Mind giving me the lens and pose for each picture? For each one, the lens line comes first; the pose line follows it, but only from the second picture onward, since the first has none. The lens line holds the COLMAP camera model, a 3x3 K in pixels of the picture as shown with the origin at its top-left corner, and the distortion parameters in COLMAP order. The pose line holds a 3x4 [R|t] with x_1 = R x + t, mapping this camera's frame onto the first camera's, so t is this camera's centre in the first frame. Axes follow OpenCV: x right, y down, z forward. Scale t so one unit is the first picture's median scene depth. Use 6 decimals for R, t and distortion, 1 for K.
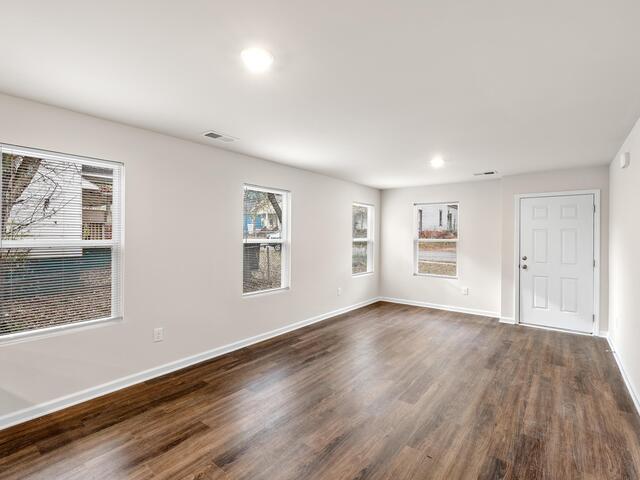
lens RADIAL K [[315.5, 0, 319.9], [0, 315.5, 233.4], [0, 0, 1]] dist [-0.006657, 0.001340]
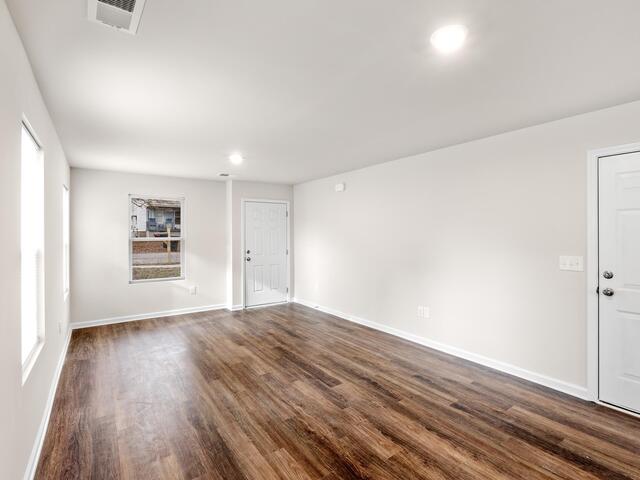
lens RADIAL K [[315.5, 0, 320.0], [0, 315.5, 237.0], [0, 0, 1]] dist [-0.006657, 0.001340]
pose [[0.288166, -0.014711, 0.957468, -0.485635], [0.000155, 0.999883, 0.015316, 0.003793], [-0.957581, -0.004266, 0.288134, 0.463006]]
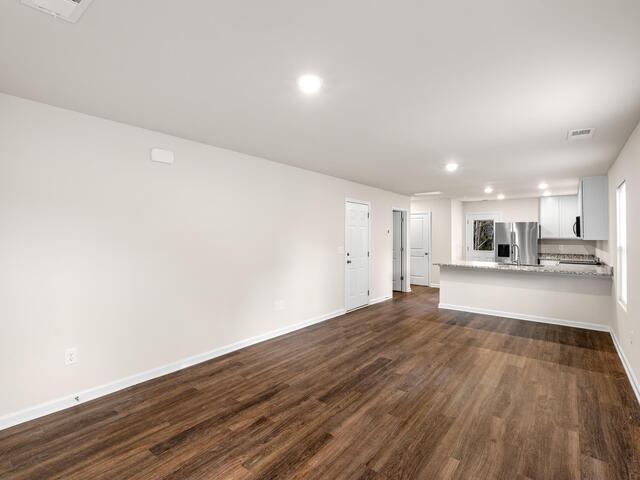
lens RADIAL K [[315.5, 0, 321.1], [0, 315.5, 230.1], [0, 0, 1]] dist [-0.006657, 0.001340]
pose [[-0.999882, -0.014554, 0.004902, 0.345413], [-0.014658, 0.999650, -0.022014, 0.011859], [-0.004580, -0.022083, -0.999746, 1.470839]]
